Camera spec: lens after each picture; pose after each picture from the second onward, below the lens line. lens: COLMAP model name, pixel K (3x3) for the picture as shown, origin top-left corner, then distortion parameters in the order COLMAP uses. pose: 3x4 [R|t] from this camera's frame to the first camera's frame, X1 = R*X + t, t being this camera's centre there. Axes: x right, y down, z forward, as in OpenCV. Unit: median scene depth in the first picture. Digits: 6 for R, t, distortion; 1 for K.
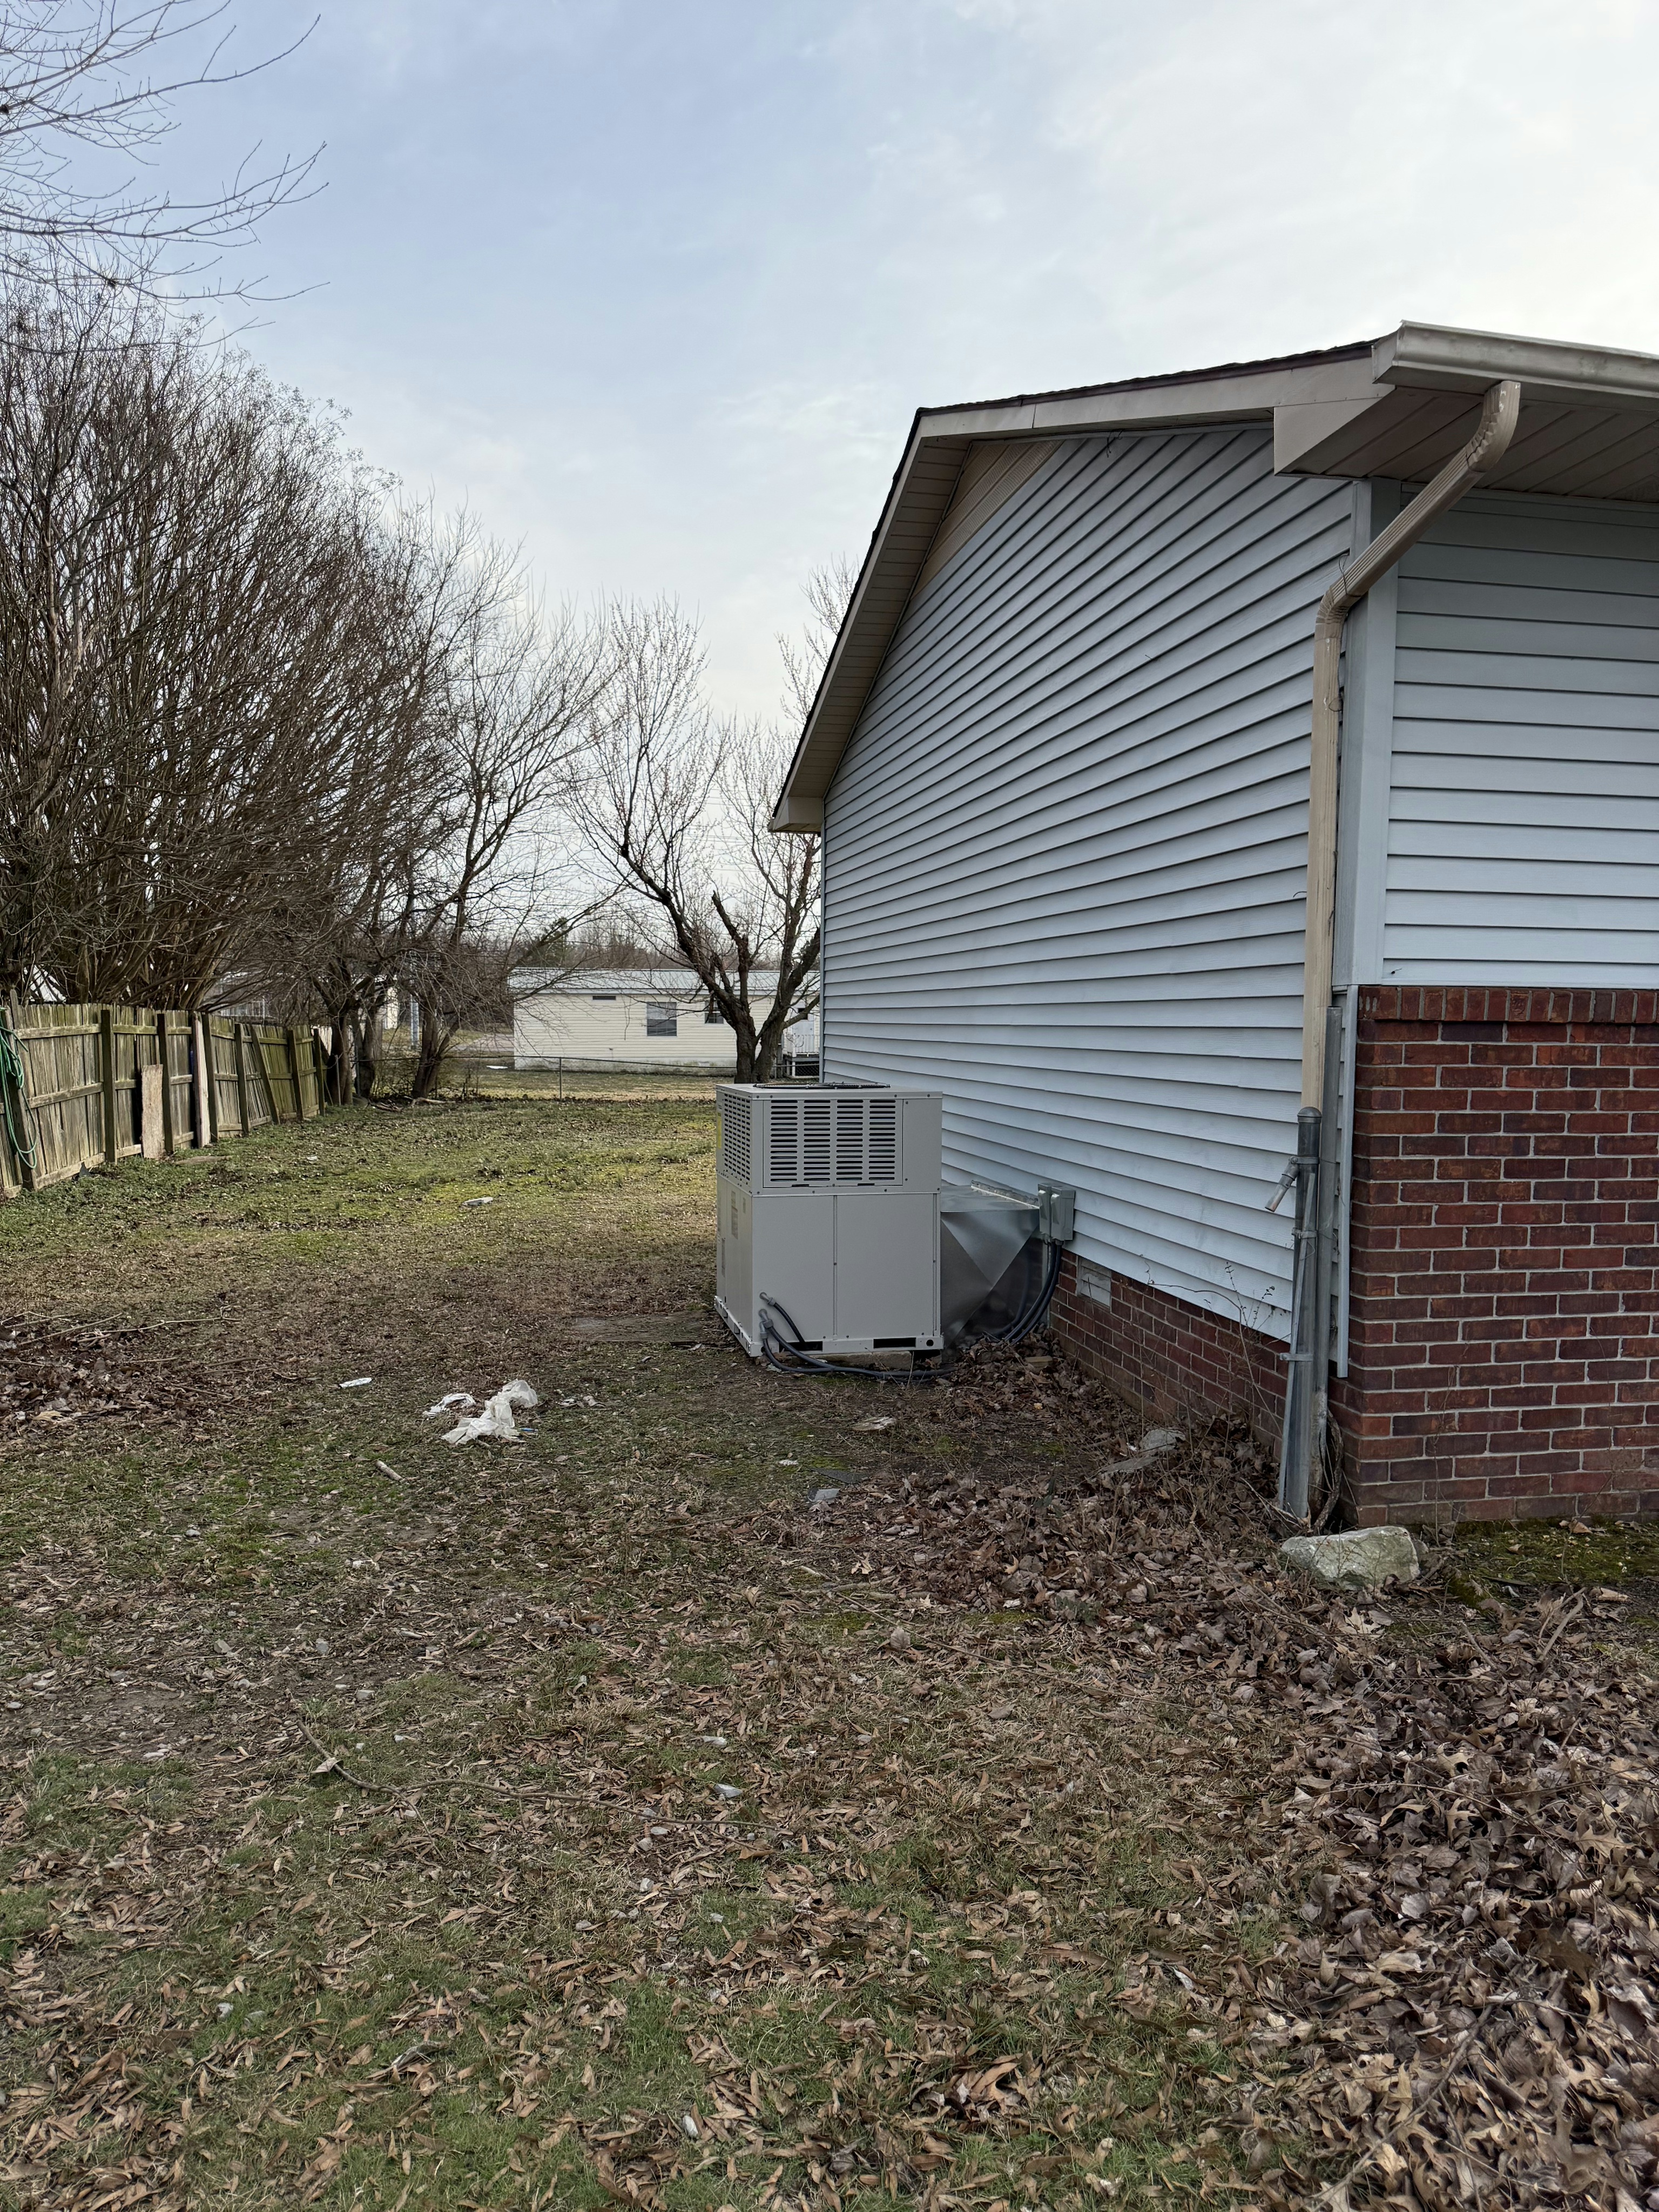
lens RADIAL K [[1543.4, 0, 829.2], [0, 1543.4, 1115.4], [0, 0, 1]] dist [0.013298, -0.035395]
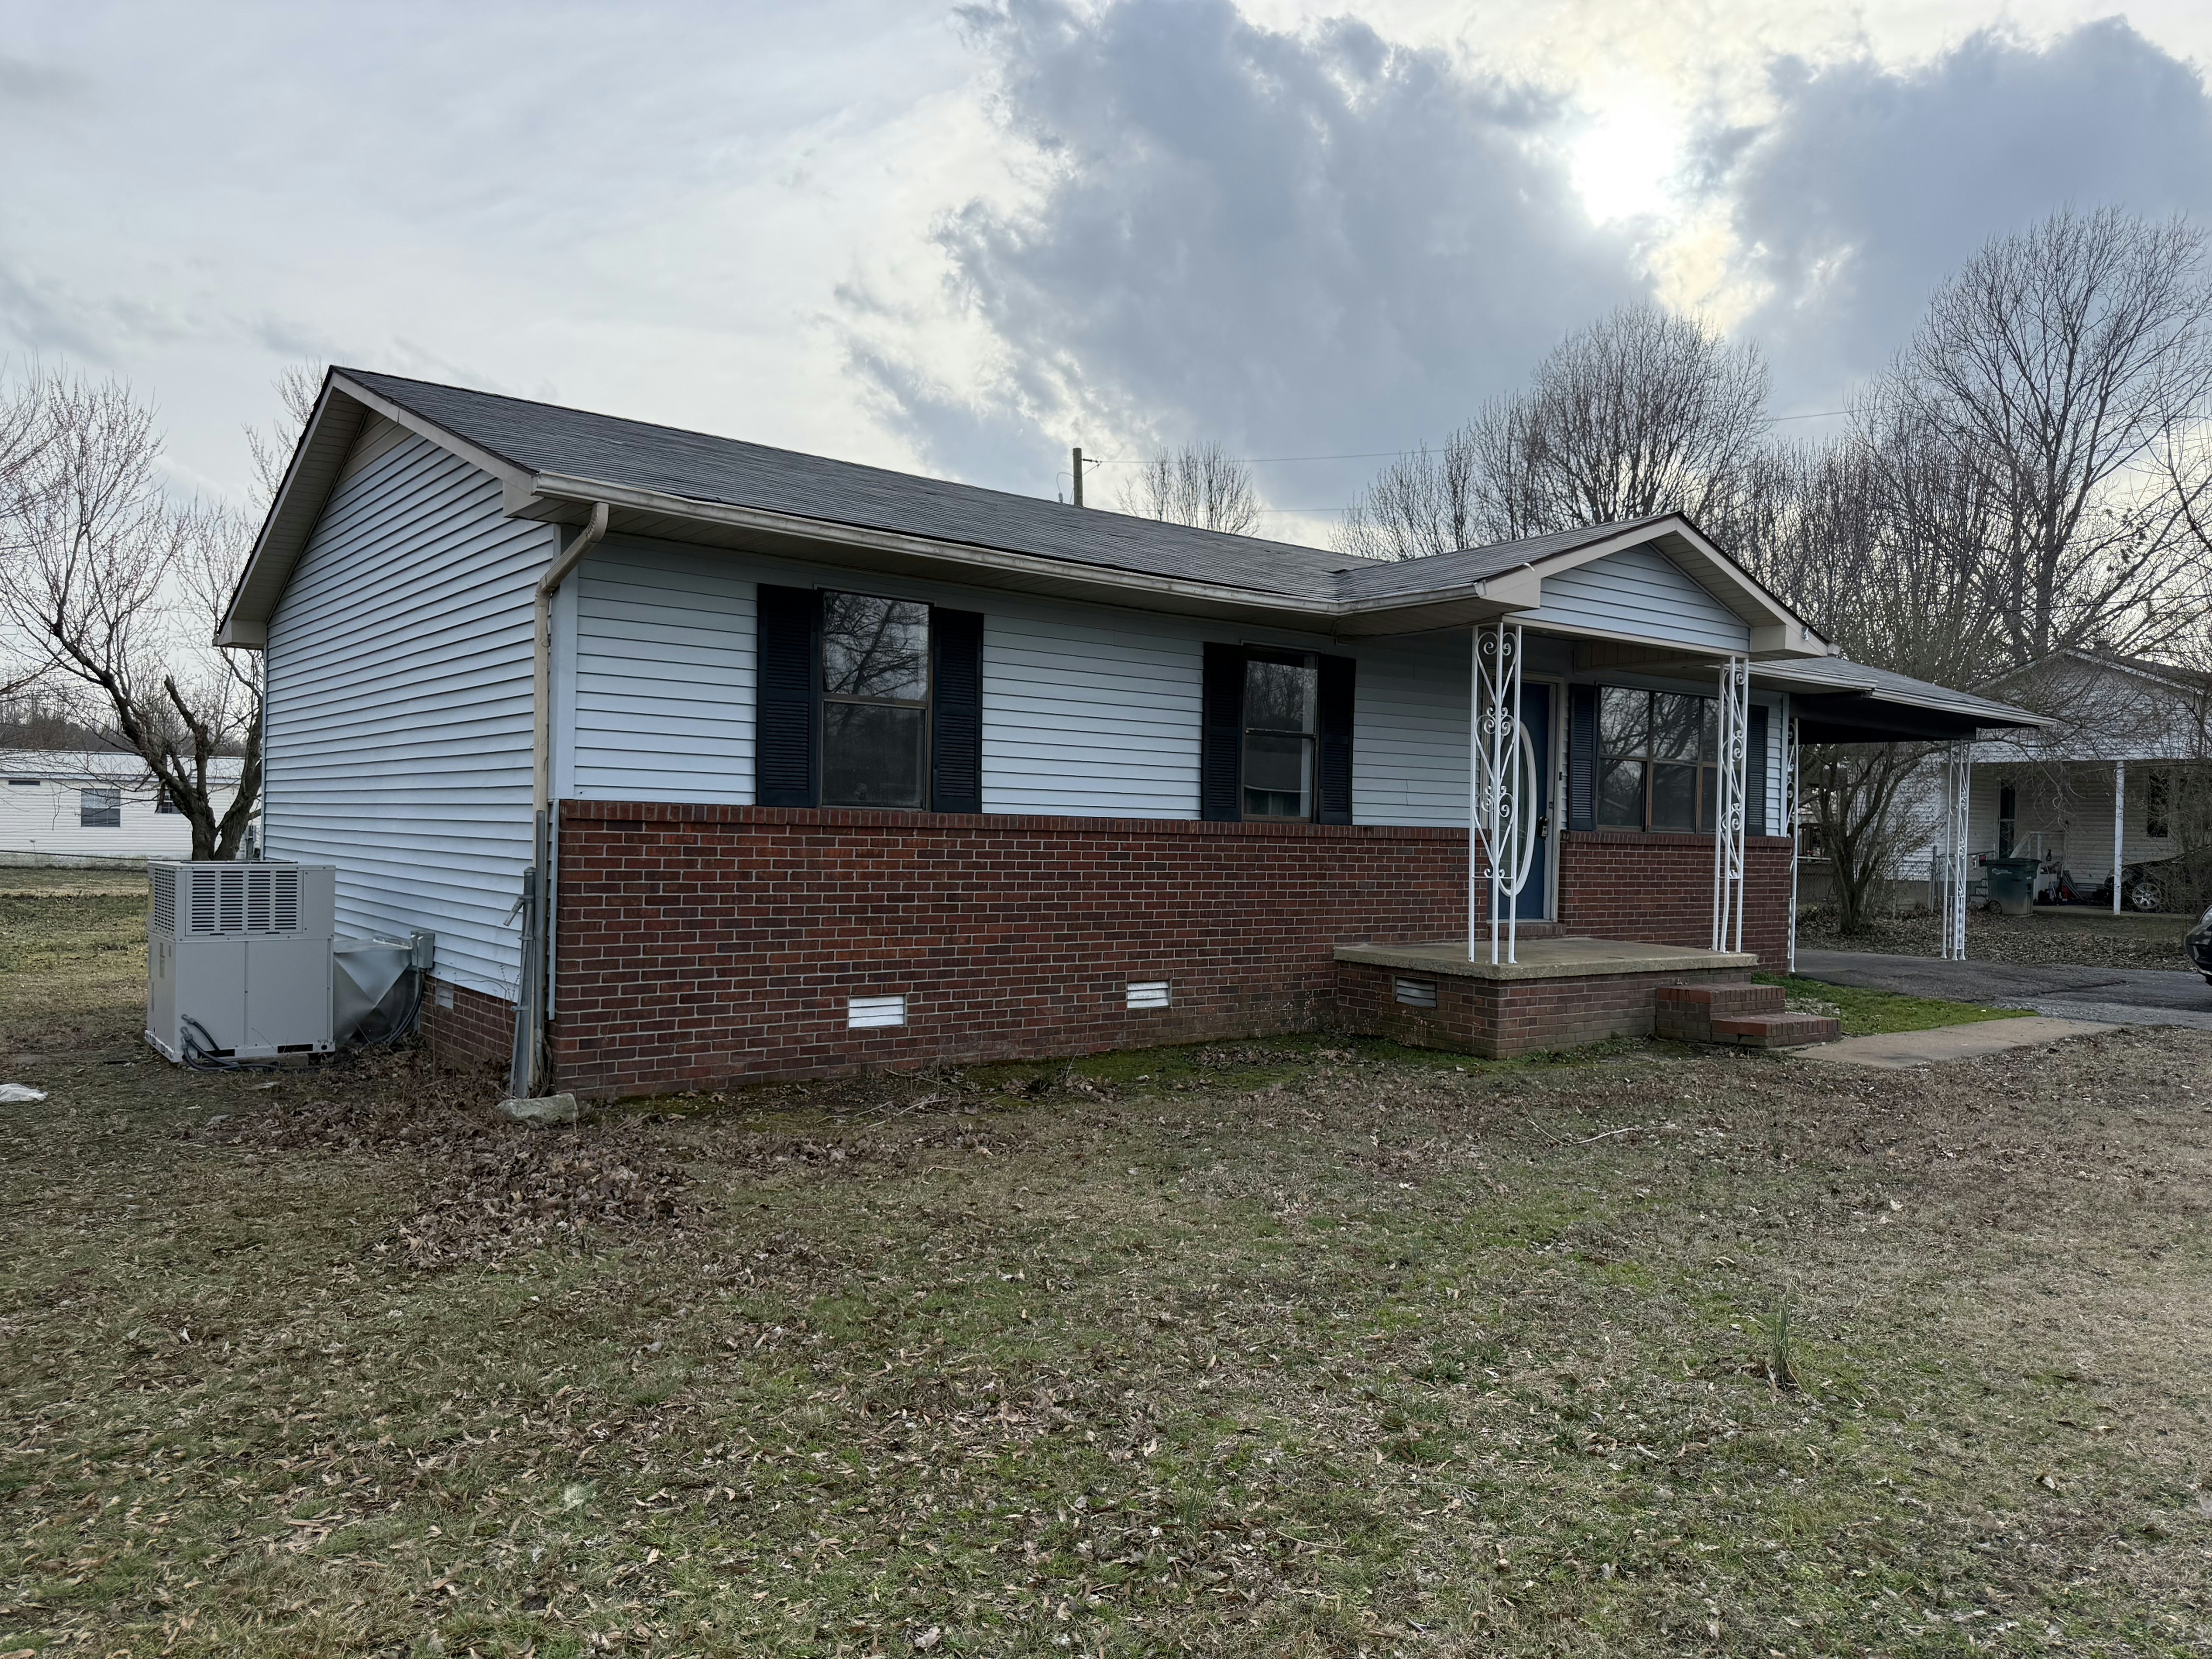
lens RADIAL K [[1543.4, 0, 1129.0], [0, 1543.4, 830.4], [0, 0, 1]] dist [0.013298, -0.035395]
pose [[0.886780, 0.009102, 0.462101, 0.063517], [0.015275, 0.998683, -0.048984, 0.032097], [-0.461938, 0.050497, 0.885473, -0.572448]]
